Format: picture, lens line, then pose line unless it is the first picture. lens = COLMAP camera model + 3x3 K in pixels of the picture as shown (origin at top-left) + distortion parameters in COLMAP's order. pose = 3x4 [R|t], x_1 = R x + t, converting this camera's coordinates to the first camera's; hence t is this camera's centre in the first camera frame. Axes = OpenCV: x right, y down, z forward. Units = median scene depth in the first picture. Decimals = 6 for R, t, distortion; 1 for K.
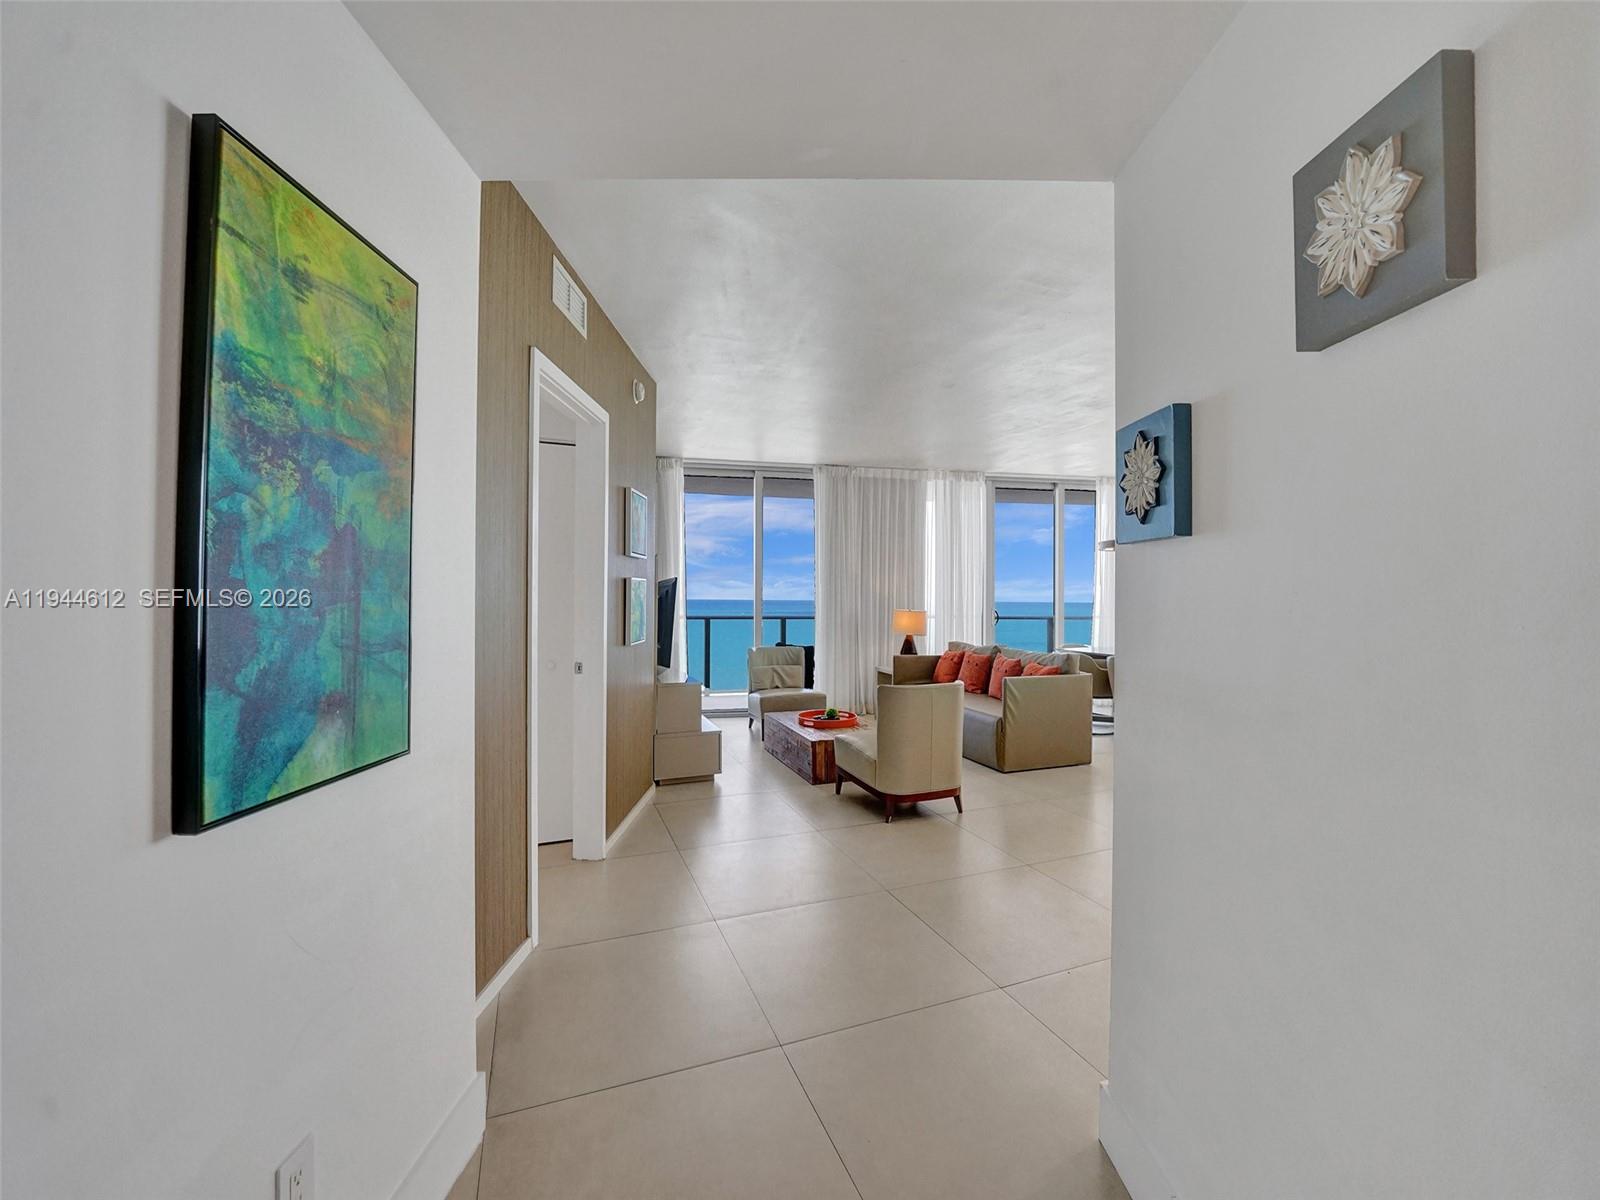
lens RADIAL K [[654.1, 0, 797.9], [0, 654.1, 591.8], [0, 0, 1]] dist [0.000751, 0.000209]
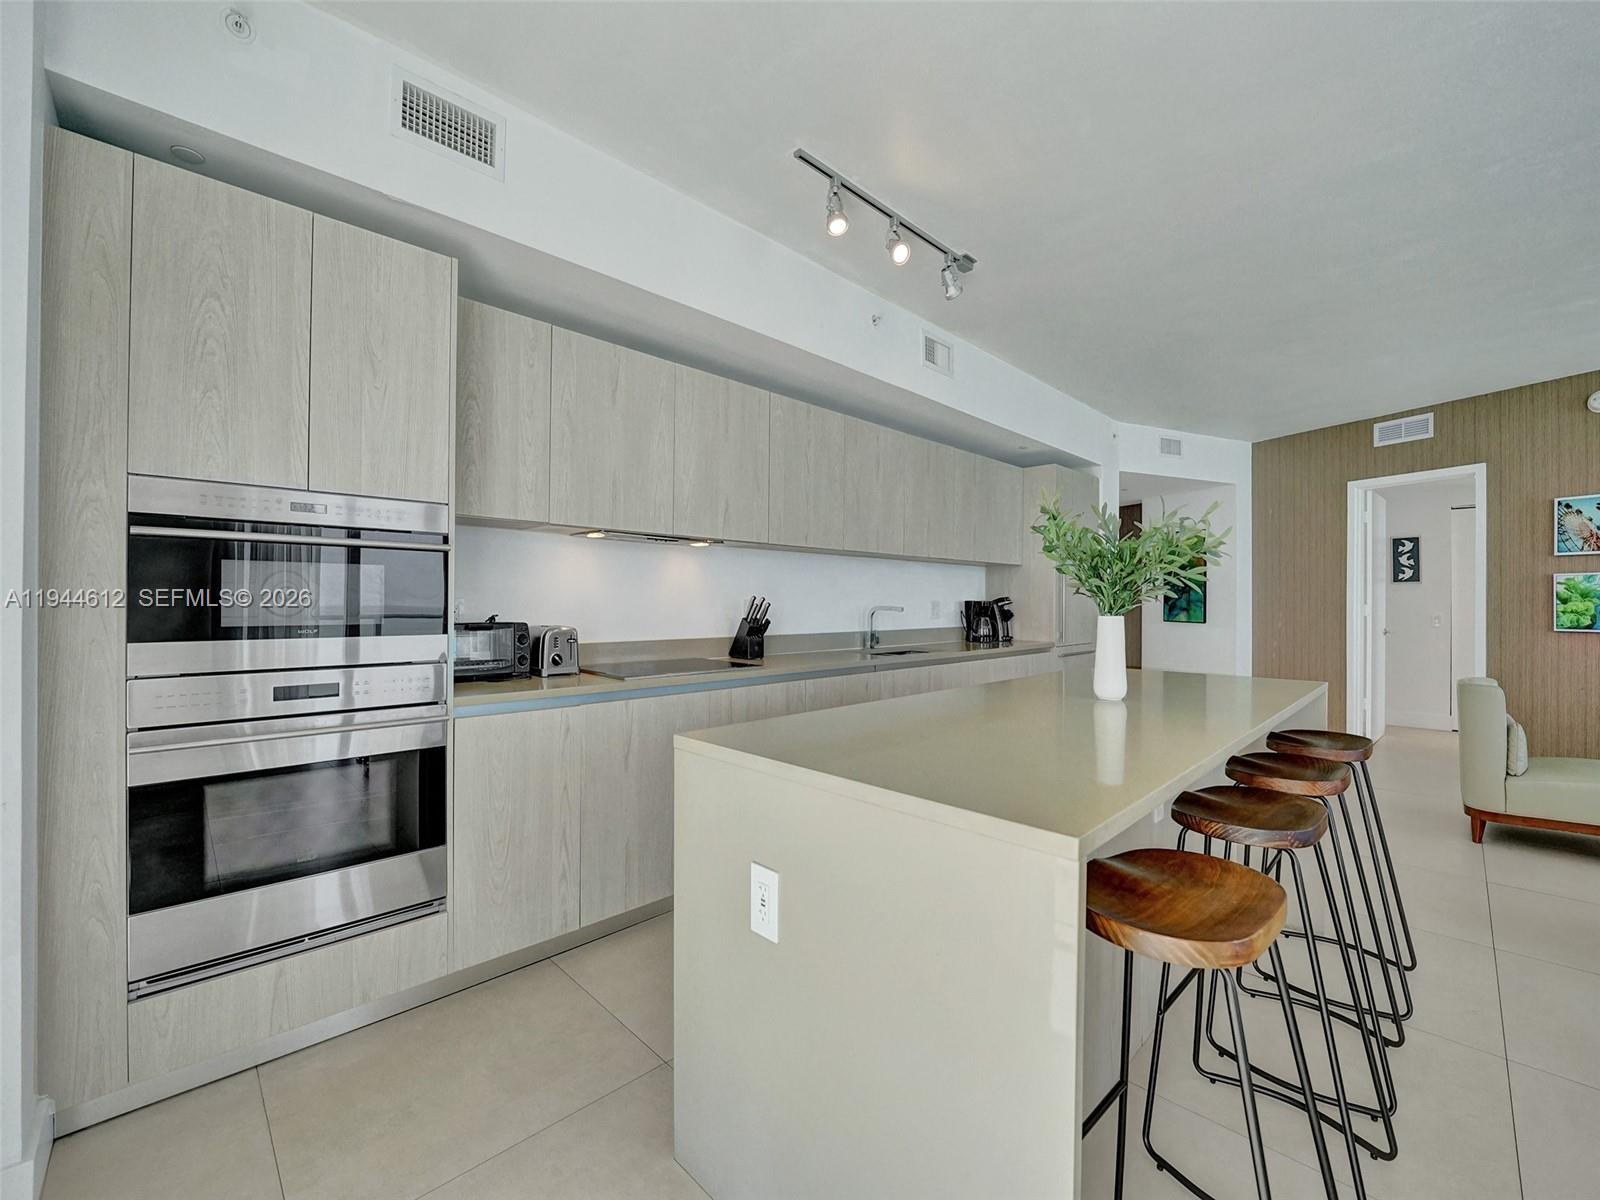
lens RADIAL K [[672.4, 0, 802.7], [0, 672.4, 599.3], [0, 0, 1]] dist [-0.018317, 0.003171]
pose [[-0.915476, -0.008807, -0.402277, 0.829569], [-0.005873, 0.999946, -0.008526, 0.023966], [0.402330, -0.005442, -0.915478, 0.864616]]
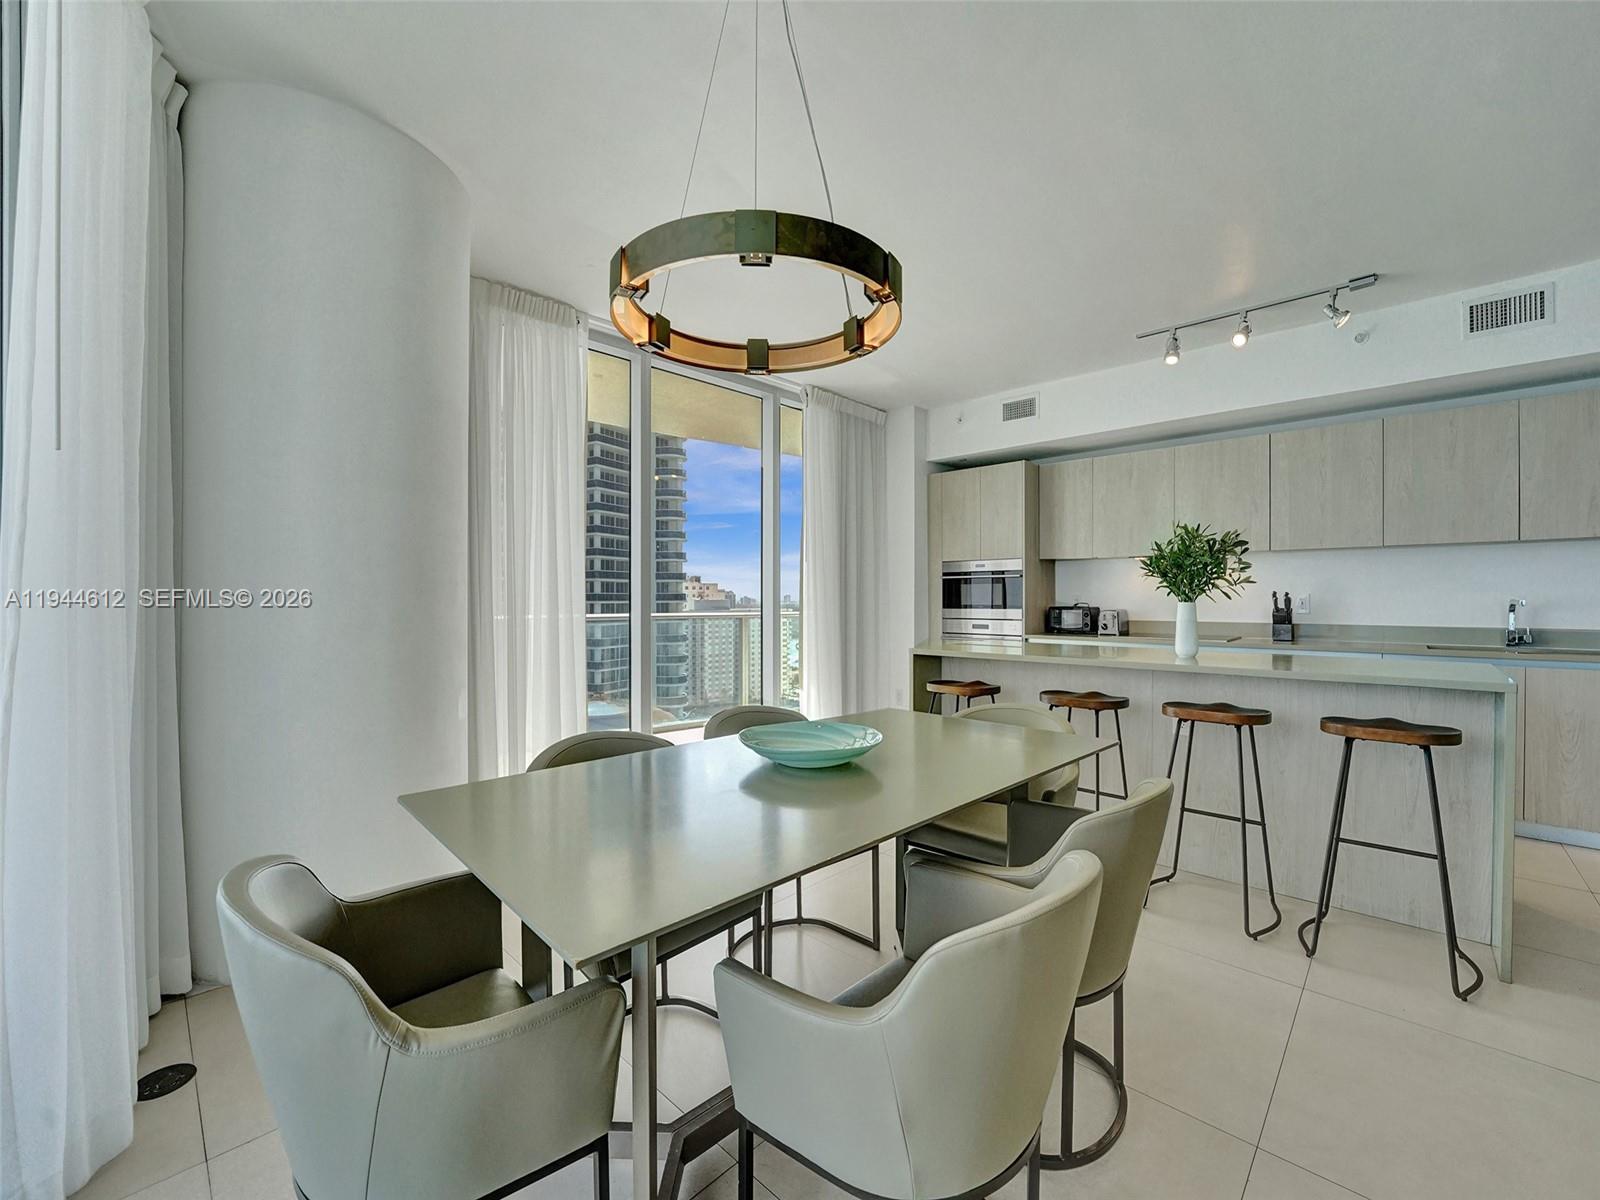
lens RADIAL K [[659.3, 0, 801.0], [0, 659.3, 601.5], [0, 0, 1]] dist [-0.020428, 0.000780]
pose [[-0.429996, -0.006752, 0.902806, 0.296261], [-0.004117, 0.999976, 0.005518, 0.025838], [-0.902821, -0.001344, -0.430014, 1.071858]]
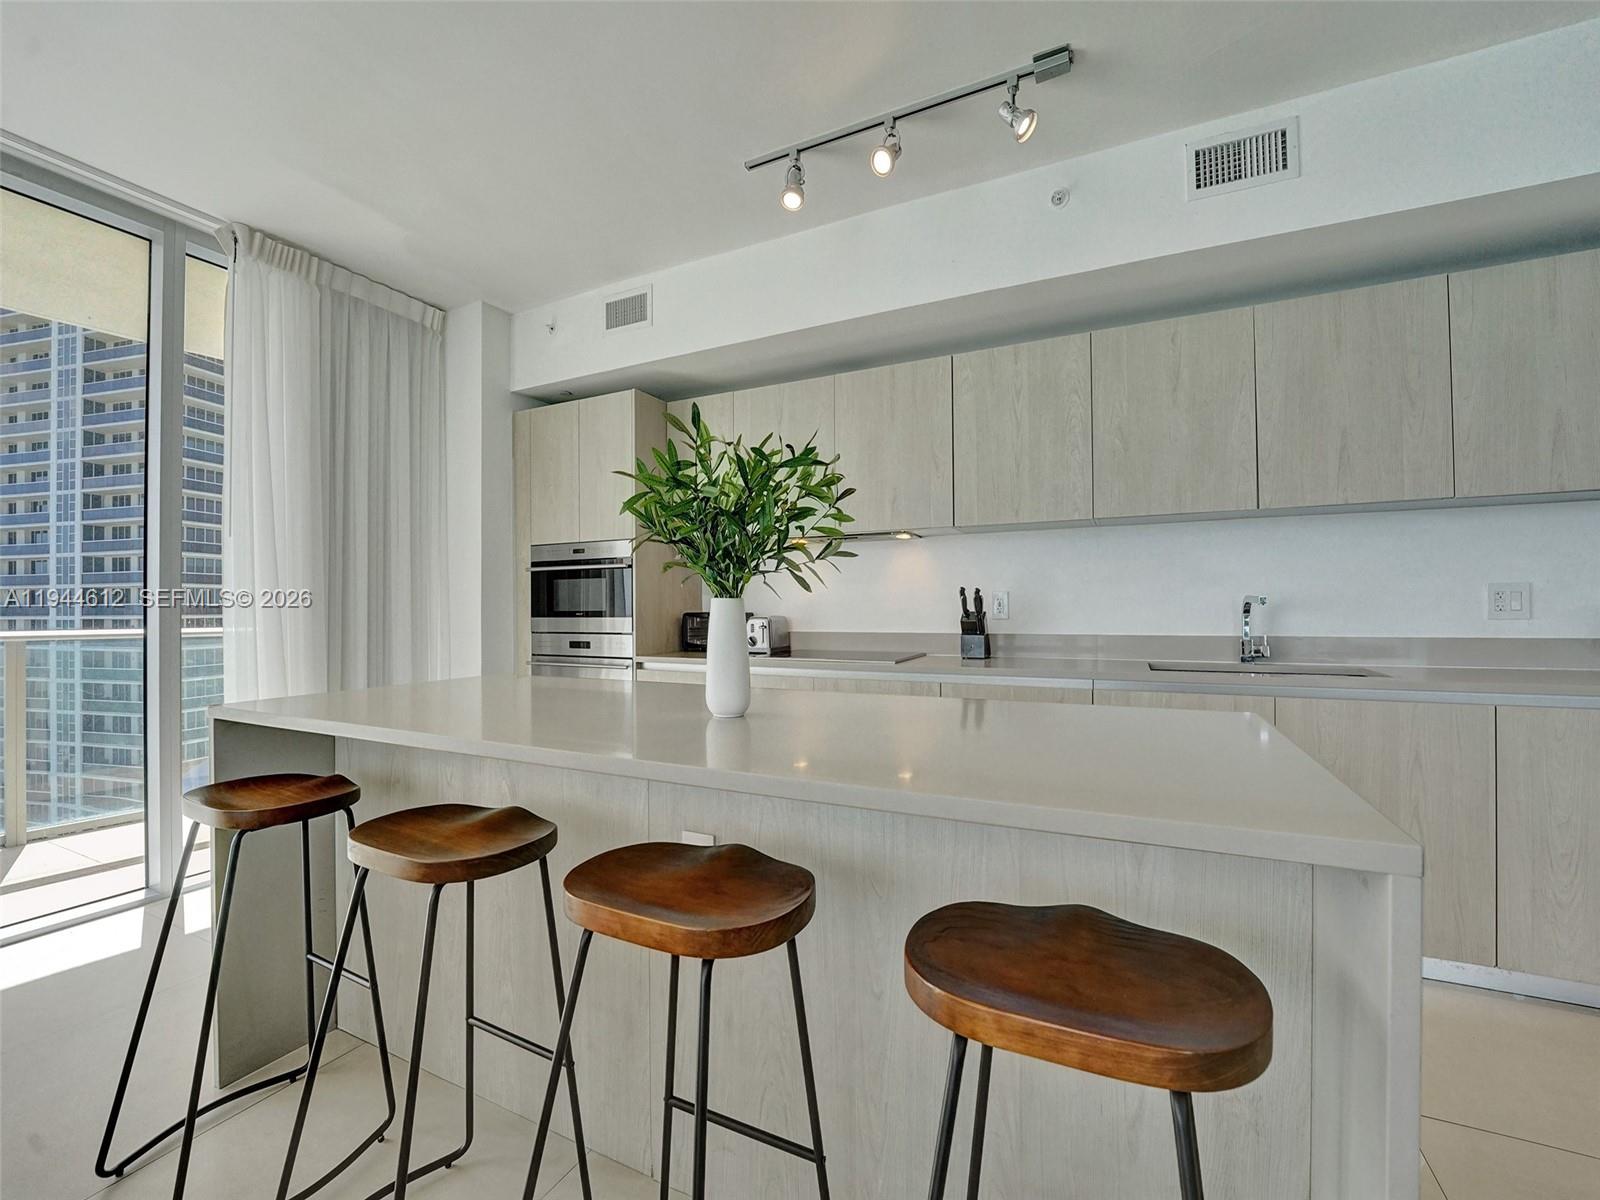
lens RADIAL K [[668.3, 0, 802.1], [0, 668.3, 601.7], [0, 0, 1]] dist [-0.024450, 0.000174]
pose [[-0.678127, 0.008211, 0.734899, 0.413996], [0.002430, 0.999957, -0.008930, 0.030946], [-0.734941, -0.004270, -0.678118, 0.770288]]
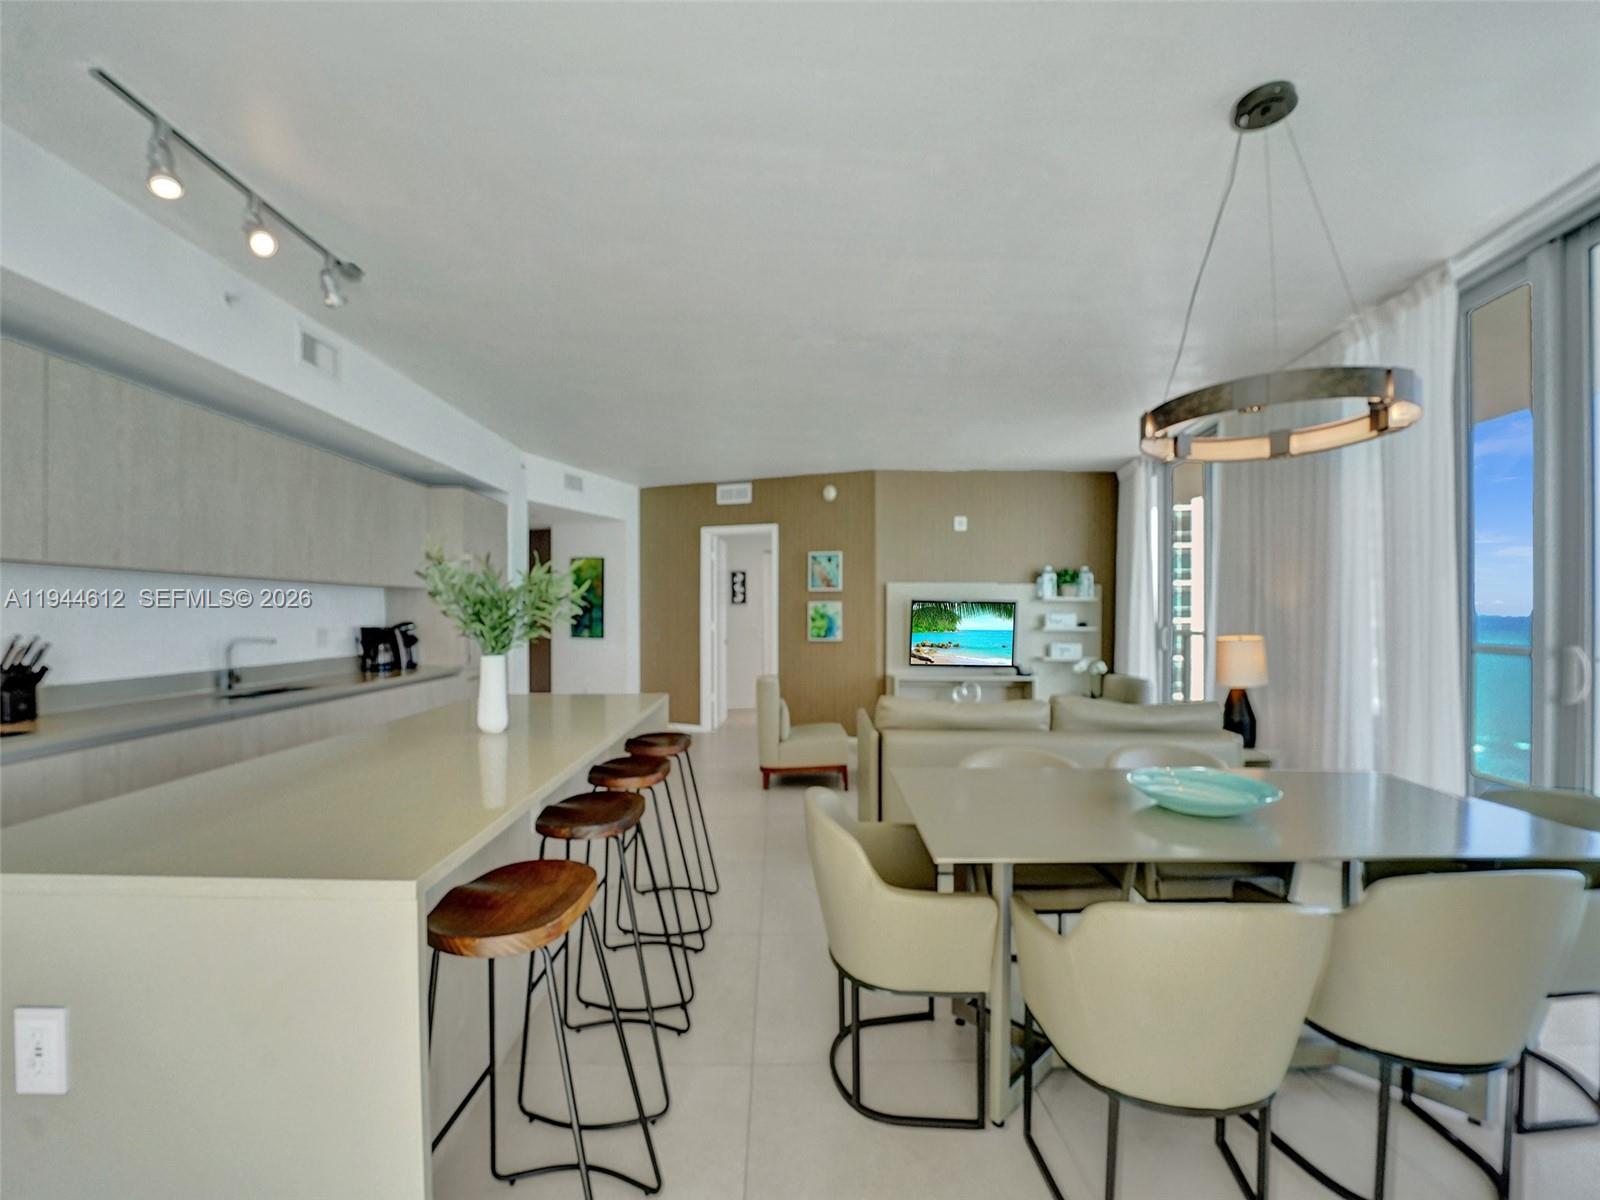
lens RADIAL K [[673.1, 0, 793.5], [0, 673.1, 618.8], [0, 0, 1]] dist [-0.027648, 0.003579]
pose [[-0.351755, 0.004952, -0.936079, 0.840269], [0.002114, 0.999988, 0.004496, 0.008618], [0.936090, -0.000397, -0.351761, 0.900823]]
